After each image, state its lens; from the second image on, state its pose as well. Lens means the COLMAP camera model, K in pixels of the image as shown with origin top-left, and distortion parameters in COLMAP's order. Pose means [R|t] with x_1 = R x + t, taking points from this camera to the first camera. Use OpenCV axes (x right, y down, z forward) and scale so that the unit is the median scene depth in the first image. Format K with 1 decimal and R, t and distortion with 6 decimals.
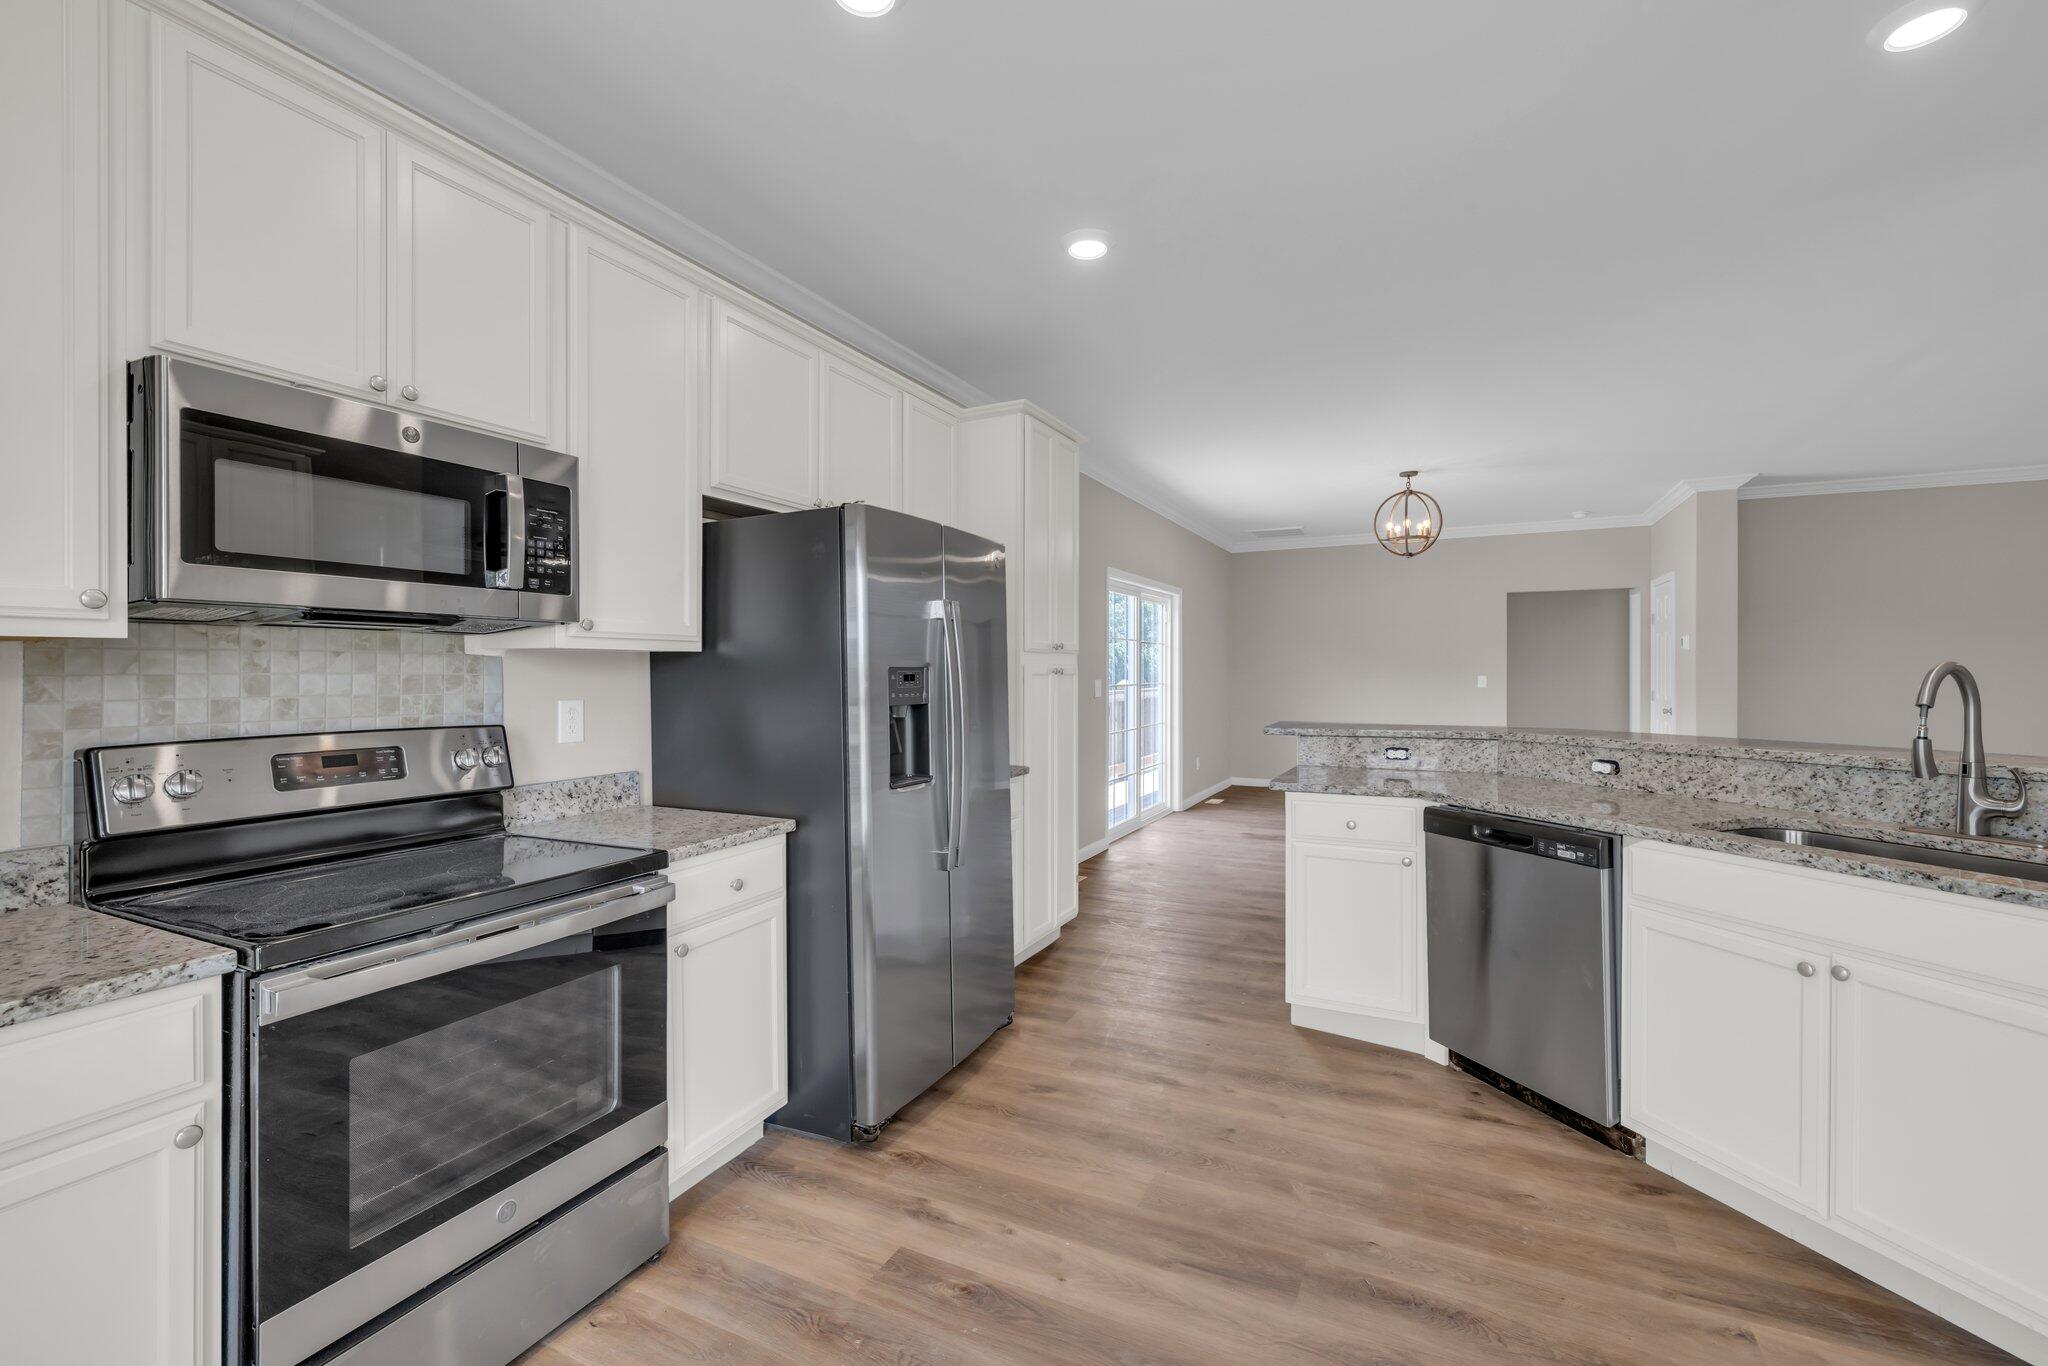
lens RADIAL K [[901.7, 0, 1014.1], [0, 901.7, 672.0], [0, 0, 1]] dist [-0.000973, -0.000497]
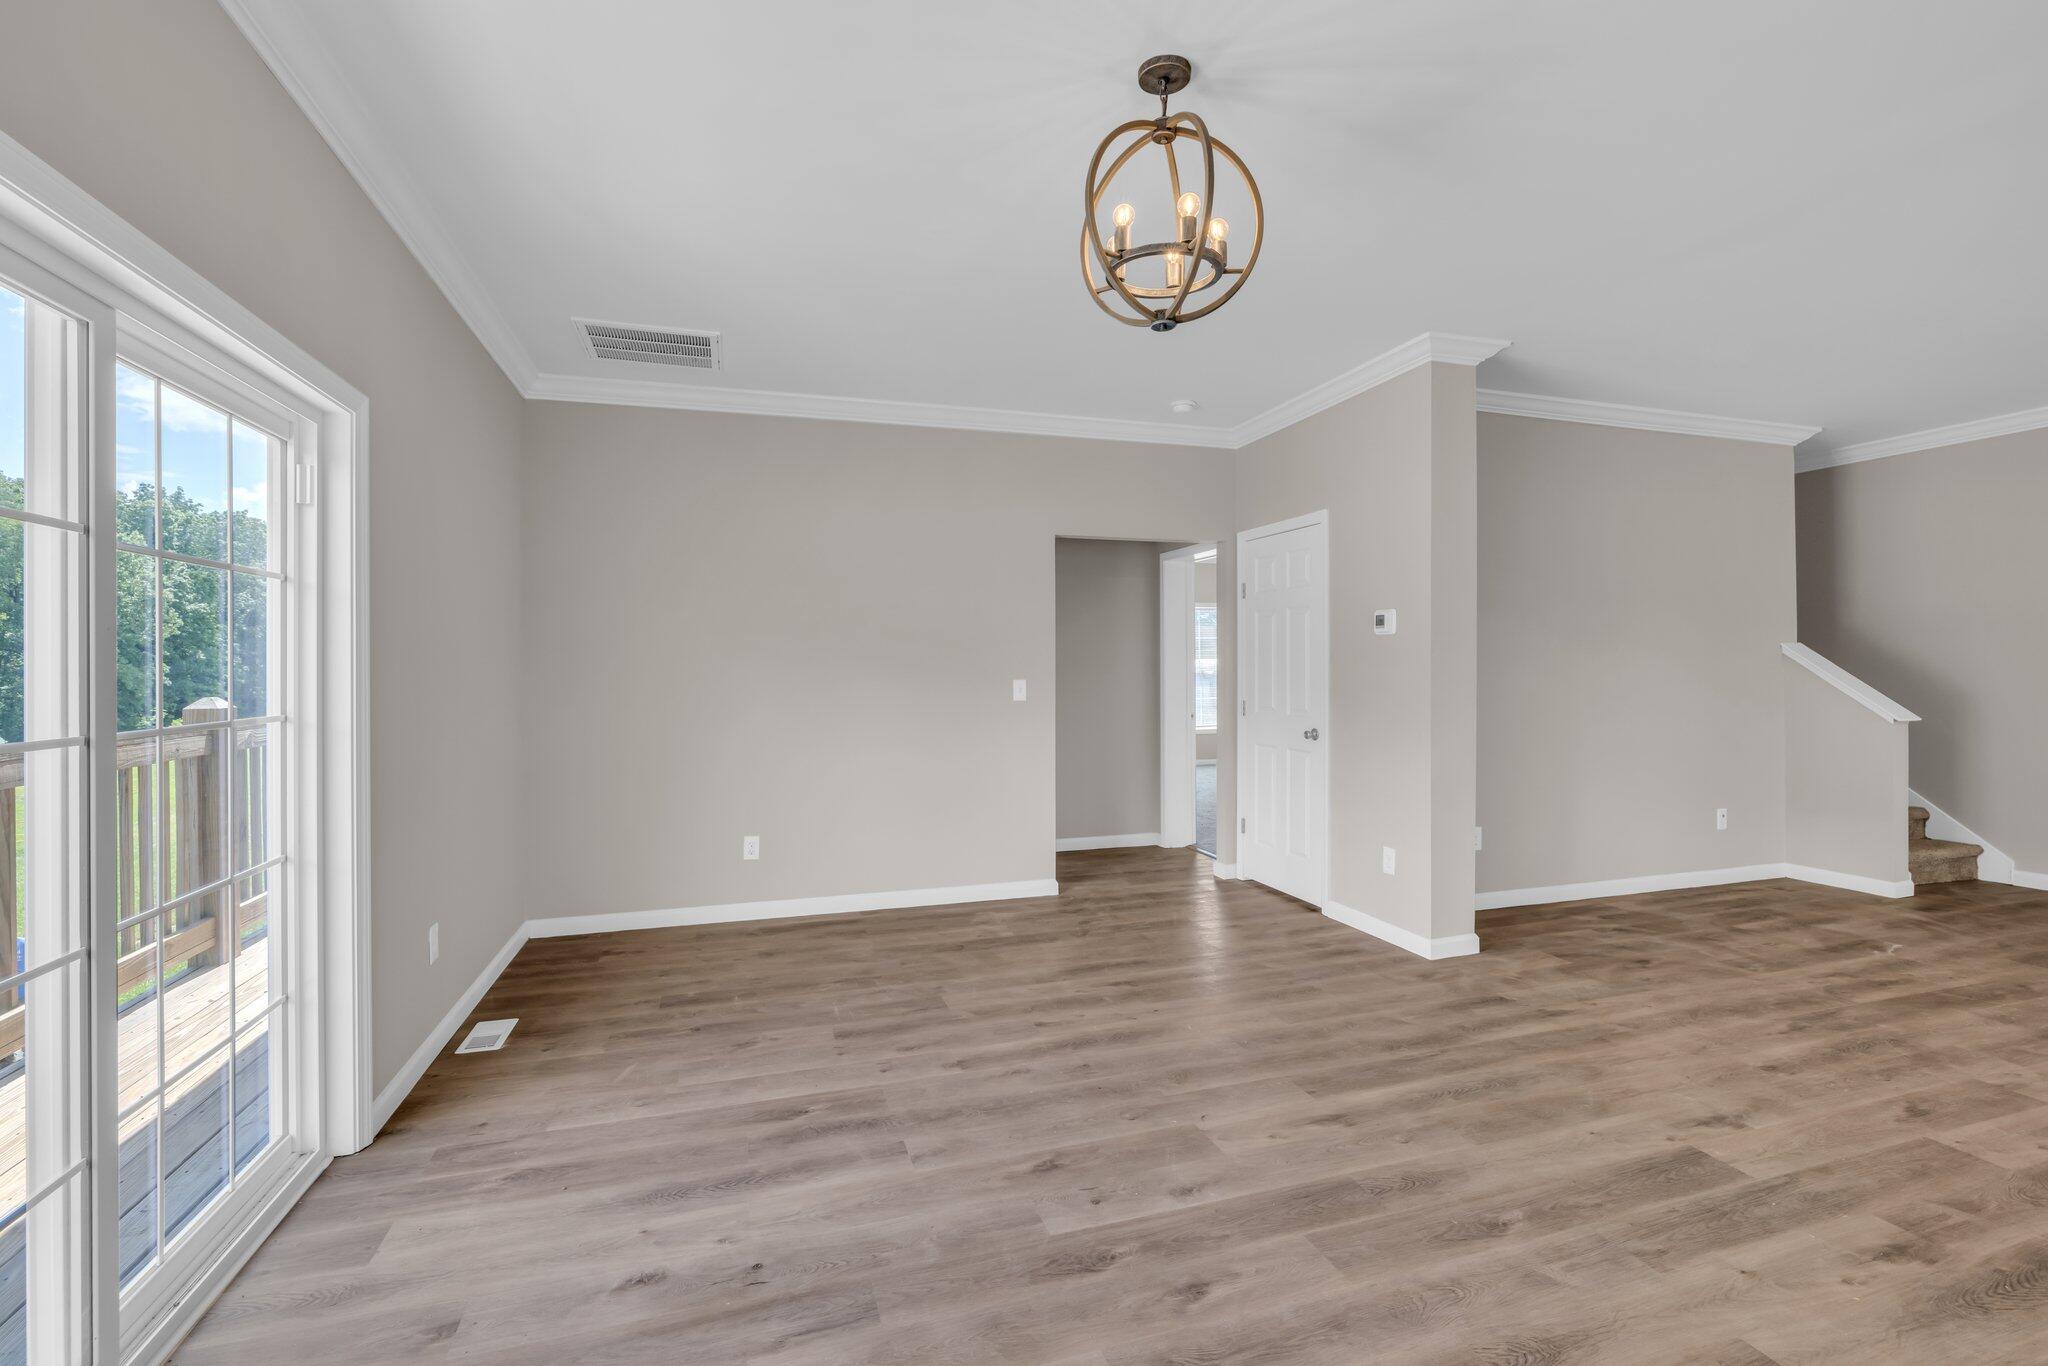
lens RADIAL K [[901.7, 0, 1014.1], [0, 901.7, 672.0], [0, 0, 1]] dist [-0.000973, -0.000497]
pose [[0.719245, -0.003794, 0.694746, 0.133994], [0.005850, 0.999983, -0.000595, -0.000383], [-0.694732, 0.004493, 0.719255, 0.643202]]
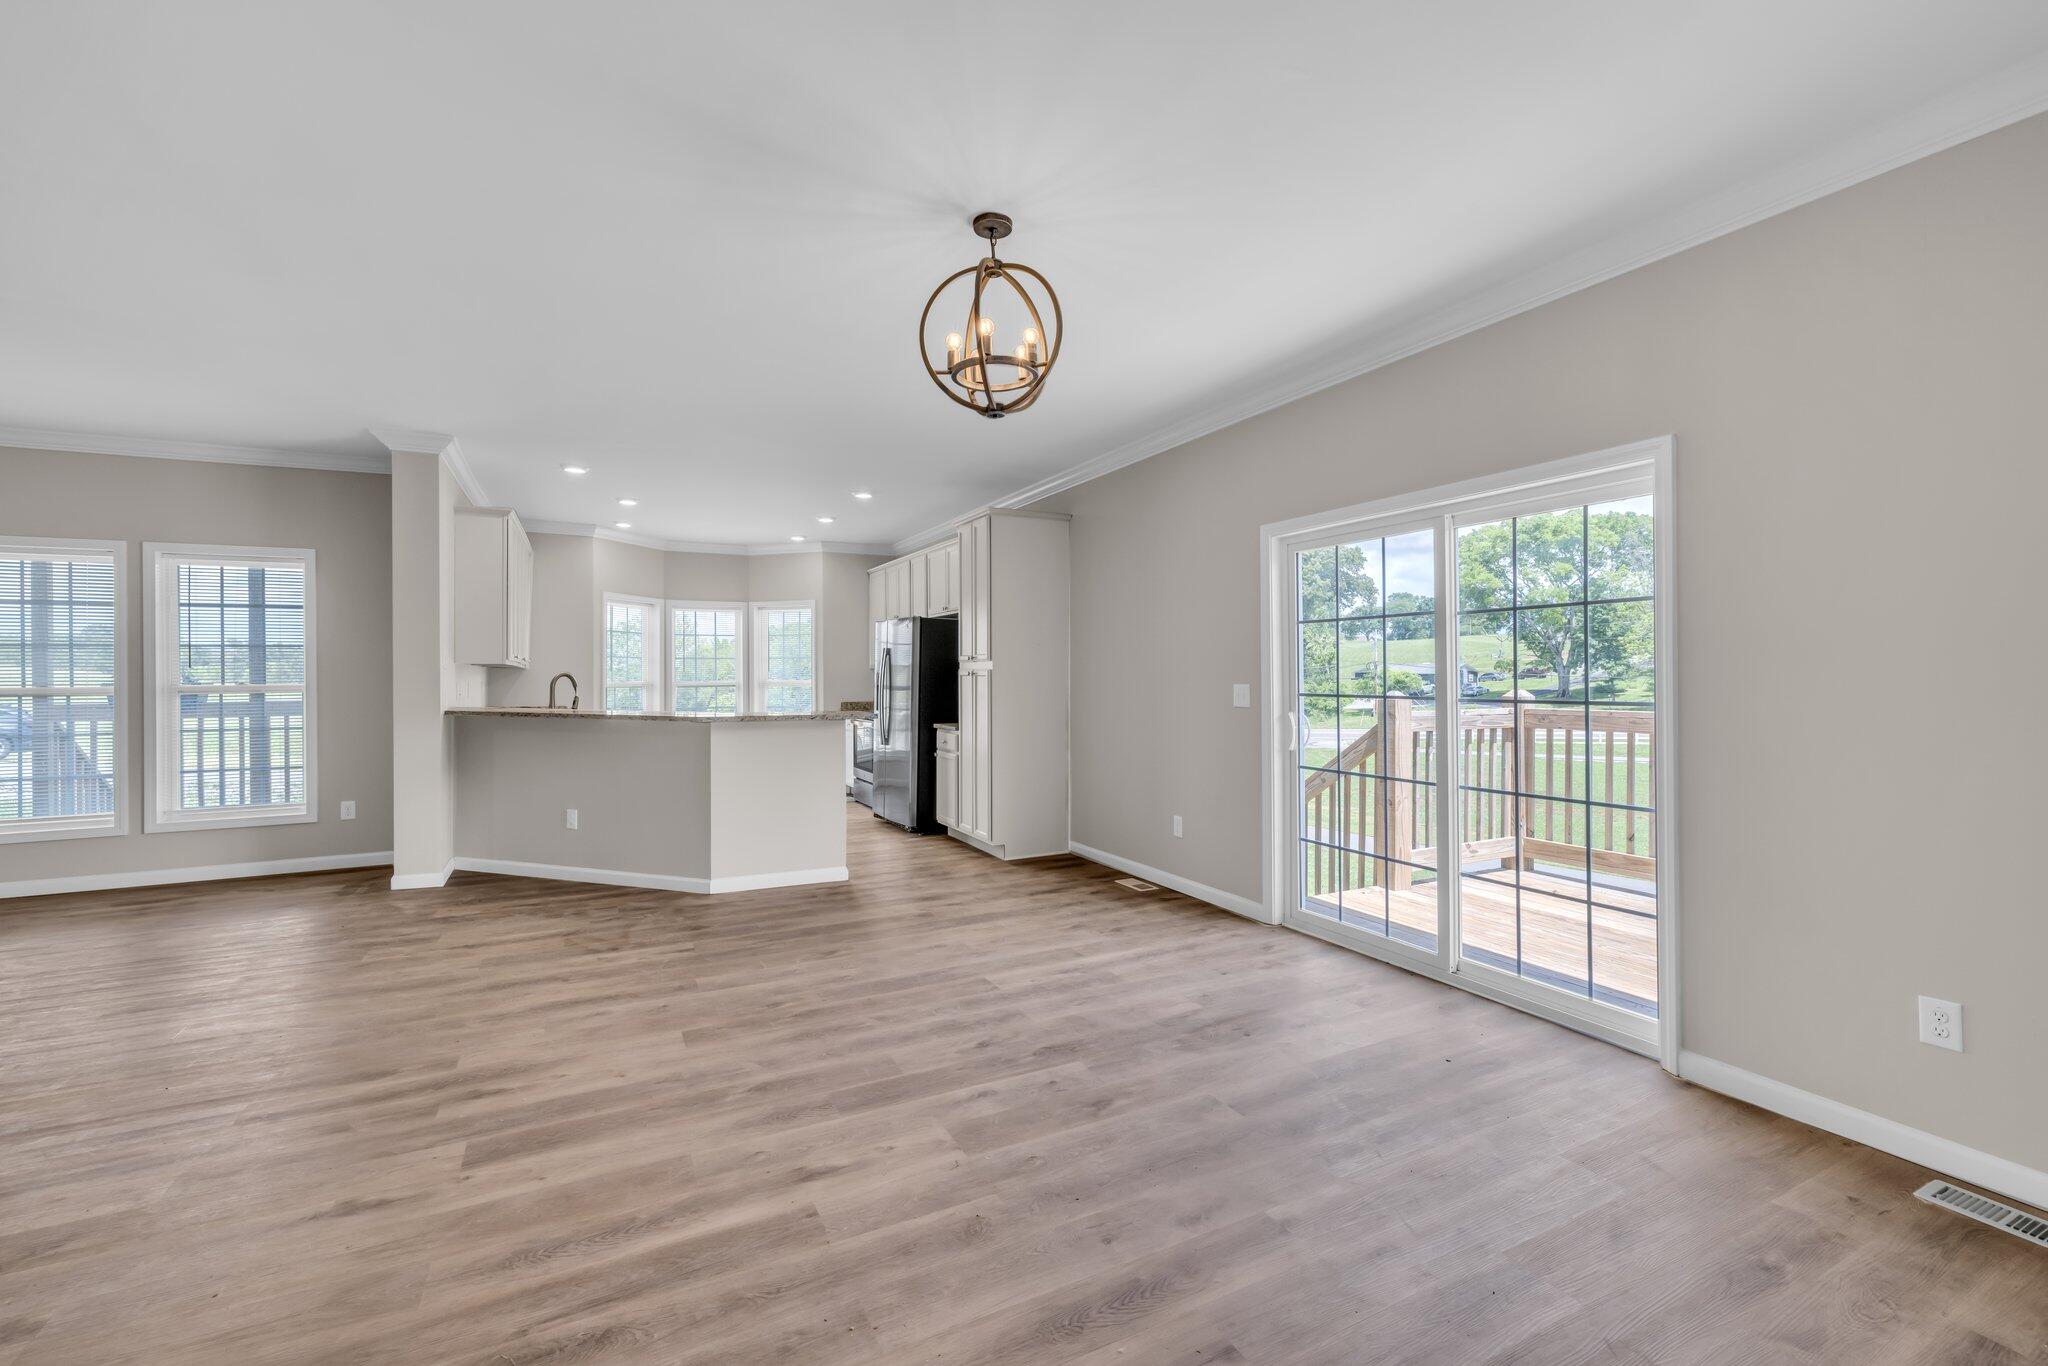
lens RADIAL K [[872.3, 0, 1026.3], [0, 872.3, 674.9], [0, 0, 1]] dist [0.000203, 0.000150]
pose [[-0.584308, 0.005434, -0.811513, 0.633091], [0.003018, 0.999985, 0.004523, -0.002092], [0.811526, 0.000194, -0.584316, 1.021468]]
